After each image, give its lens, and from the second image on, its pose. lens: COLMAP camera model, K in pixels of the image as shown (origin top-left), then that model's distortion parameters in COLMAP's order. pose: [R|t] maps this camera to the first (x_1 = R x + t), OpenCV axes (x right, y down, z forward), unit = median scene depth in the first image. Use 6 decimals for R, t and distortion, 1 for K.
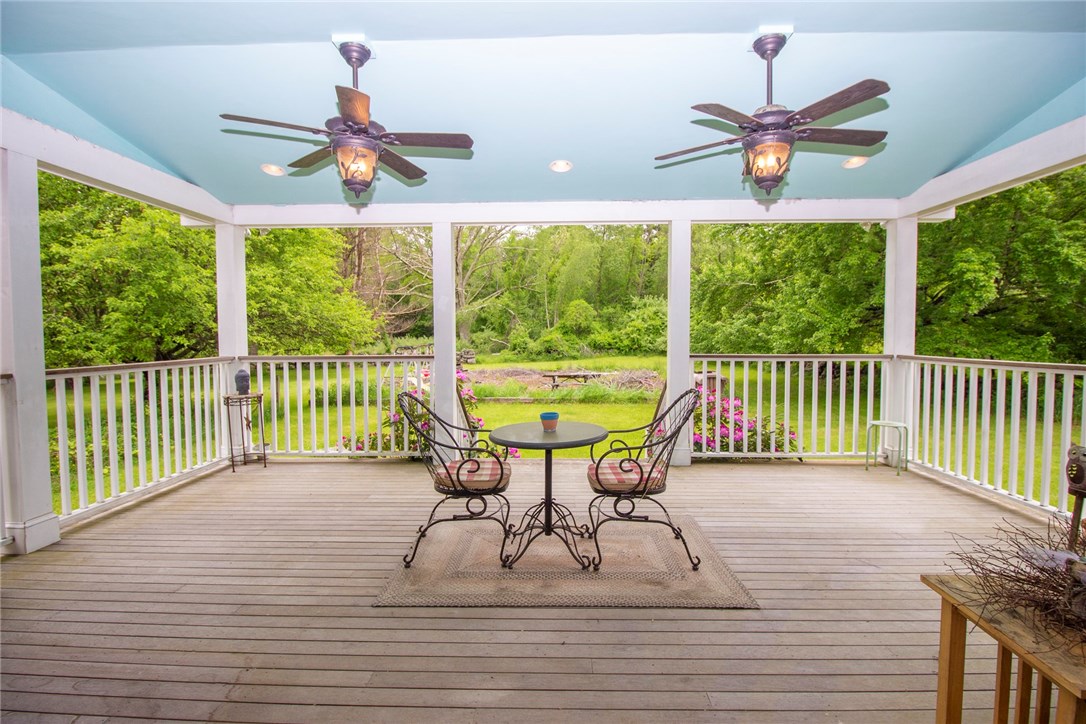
lens RADIAL K [[509.8, 0, 538.9], [0, 509.8, 362.7], [0, 0, 1]] dist [-0.010507, -0.000410]
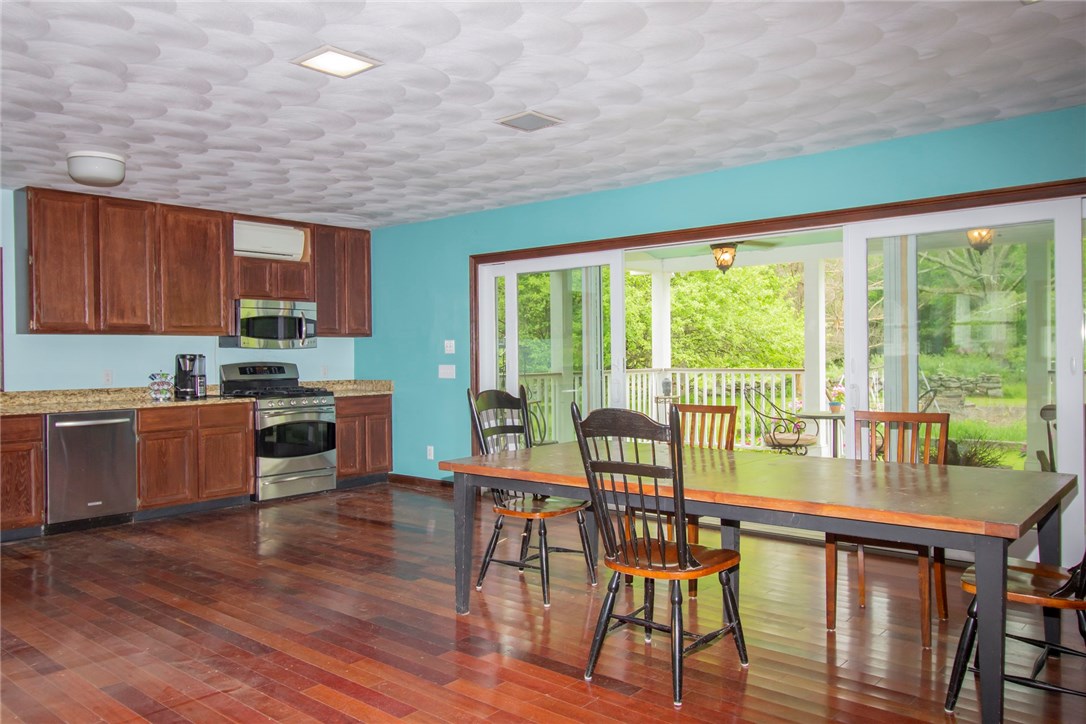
lens RADIAL K [[803.6, 0, 542.5], [0, 803.6, 363.4], [0, 0, 1]] dist [0.001297, 0.000042]
pose [[0.773636, 0.002255, -0.633627, 0.217942], [-0.027858, 0.999148, -0.030457, 0.021482], [0.633018, 0.041215, 0.773039, -0.366374]]
